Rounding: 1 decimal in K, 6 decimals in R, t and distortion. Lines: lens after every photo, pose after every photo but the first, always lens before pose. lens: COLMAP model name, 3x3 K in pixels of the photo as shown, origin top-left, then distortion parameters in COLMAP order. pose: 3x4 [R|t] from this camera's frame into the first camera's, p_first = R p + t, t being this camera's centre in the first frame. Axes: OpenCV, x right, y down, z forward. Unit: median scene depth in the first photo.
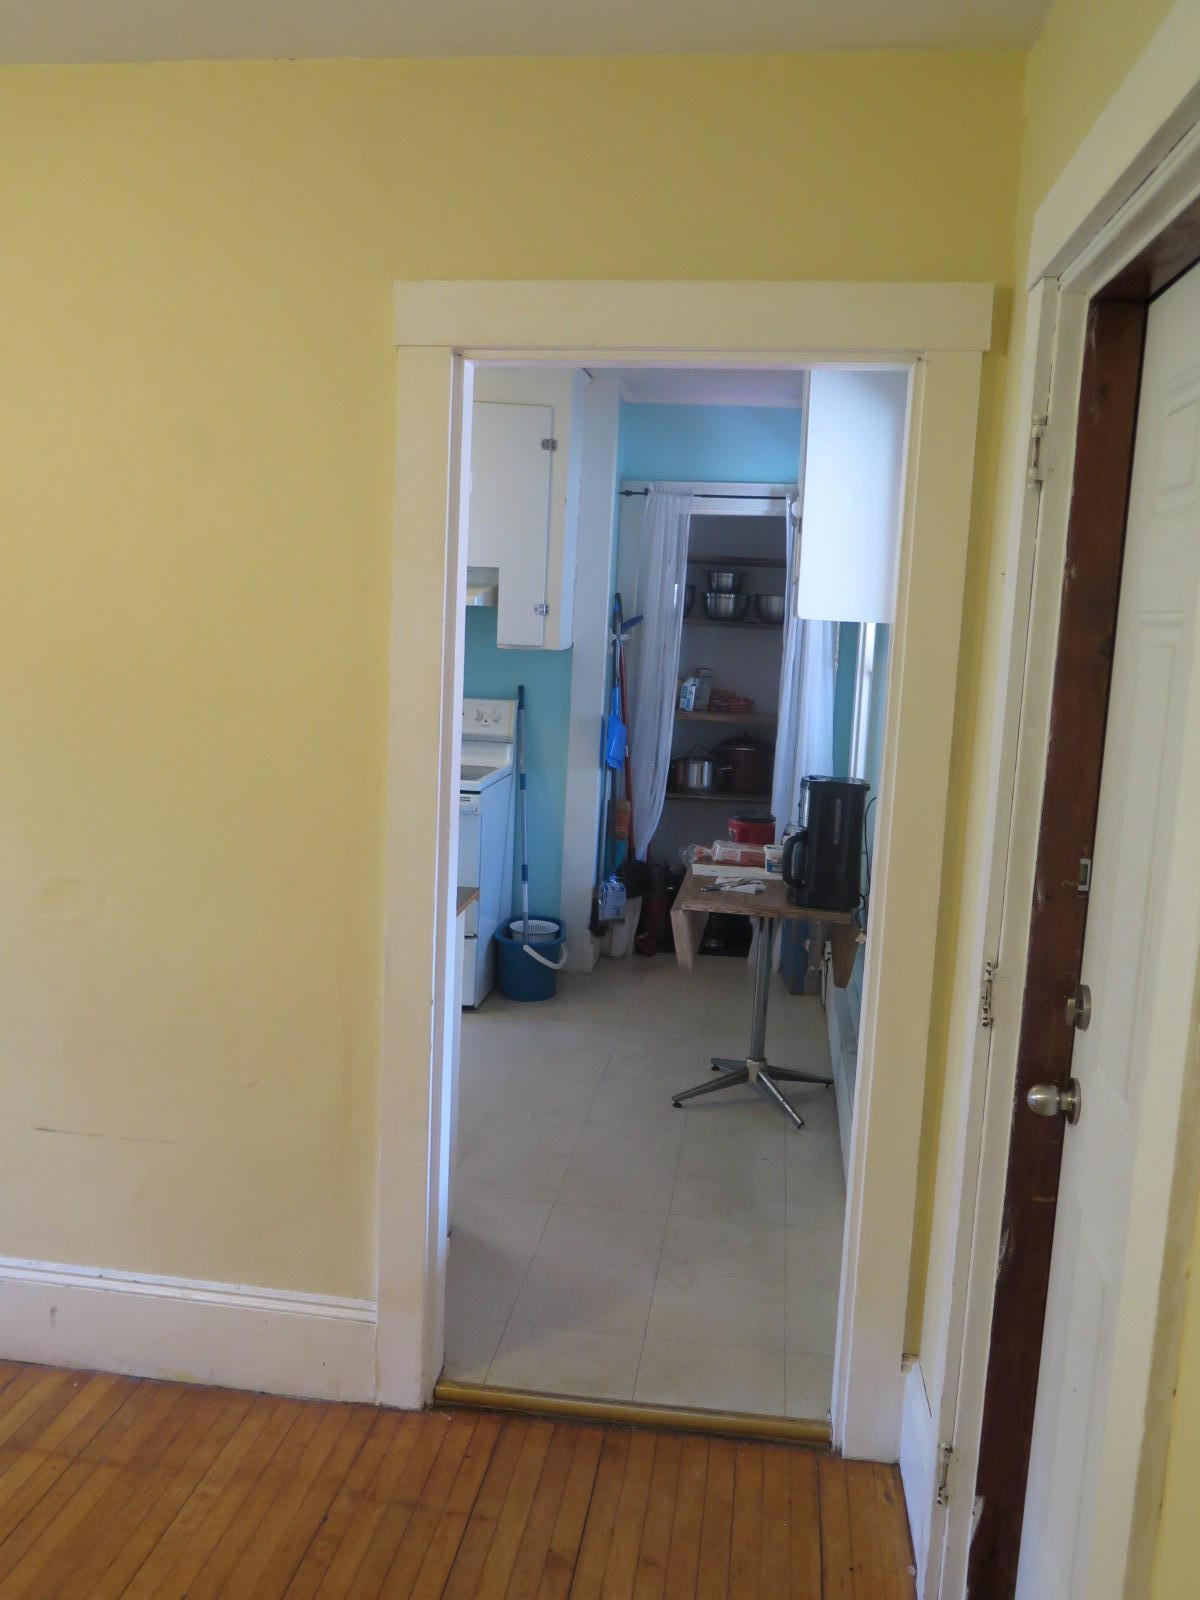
lens RADIAL K [[1346.3, 0, 600.0], [0, 1346.3, 800.0], [0, 0, 1]] dist [-0.018297, 0.005877]
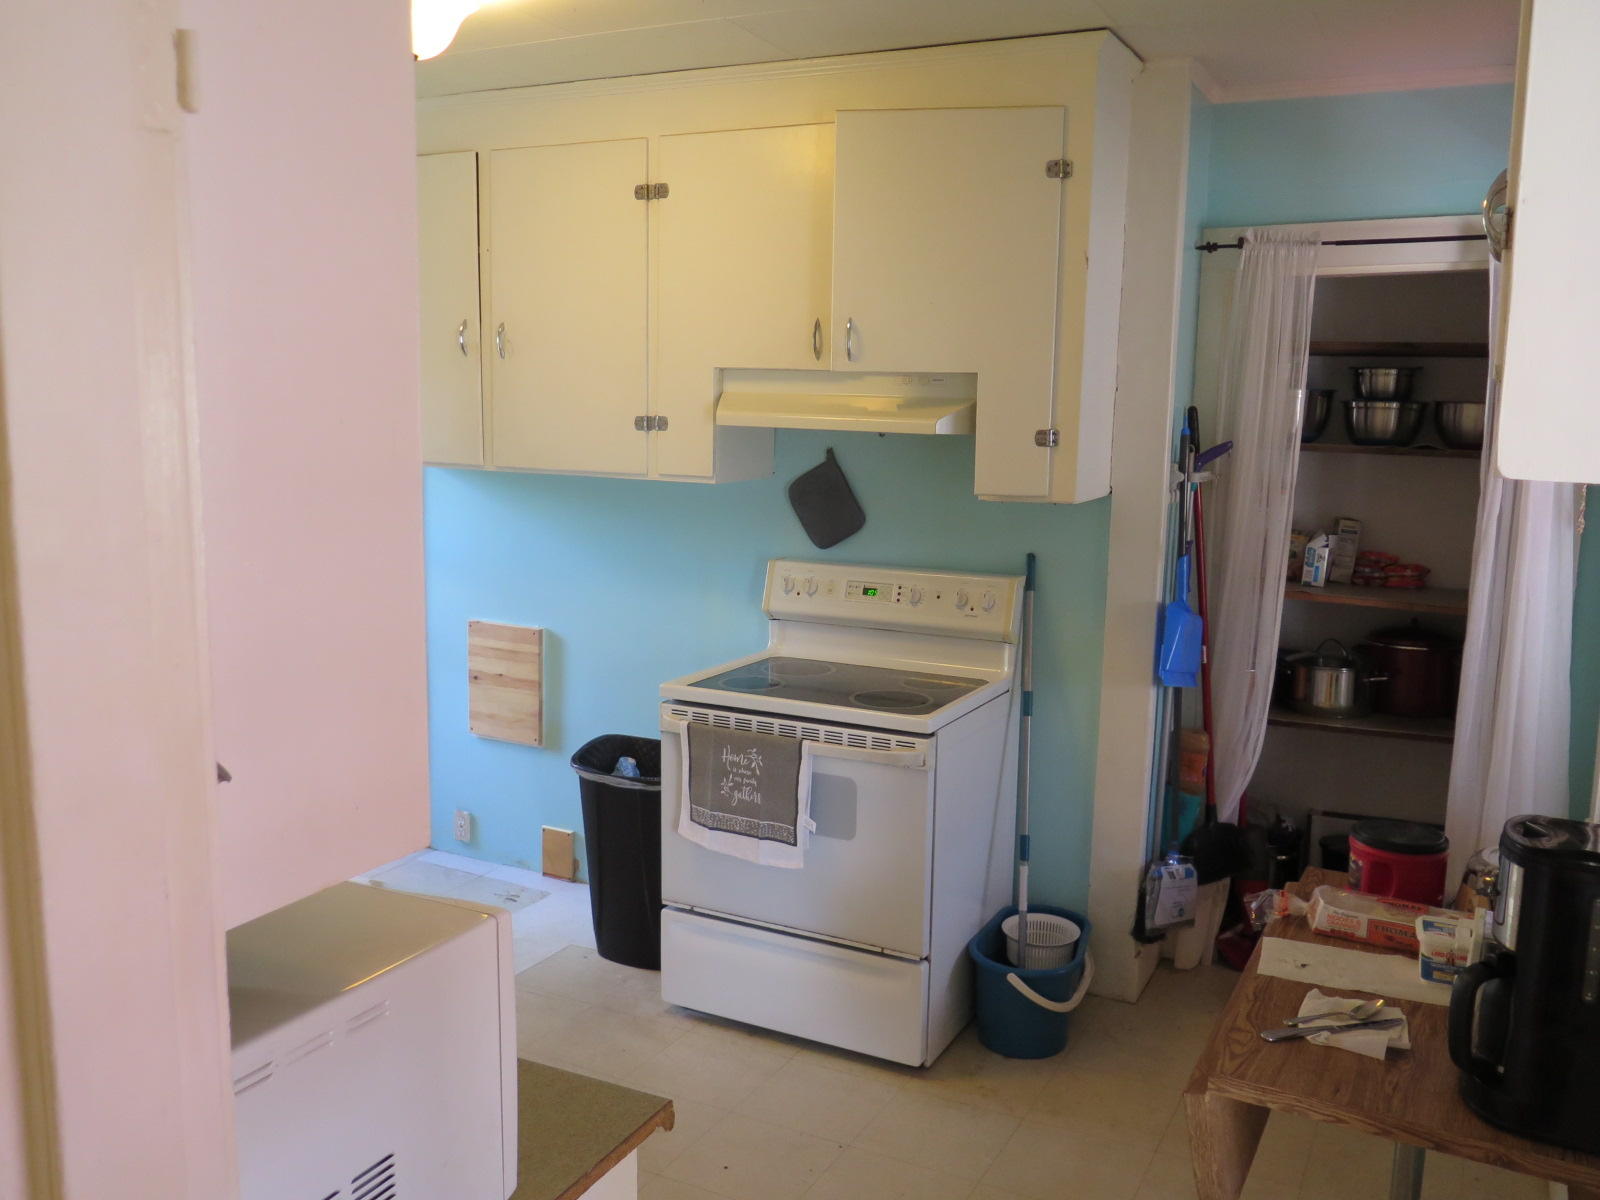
lens RADIAL K [[1346.3, 0, 800.0], [0, 1346.3, 600.0], [0, 0, 1]] dist [-0.018297, 0.005877]
pose [[0.941787, 0.020883, -0.335561, 0.053810], [-0.023307, 0.999723, -0.003196, -0.057178], [0.335401, 0.010831, 0.942013, 0.347548]]
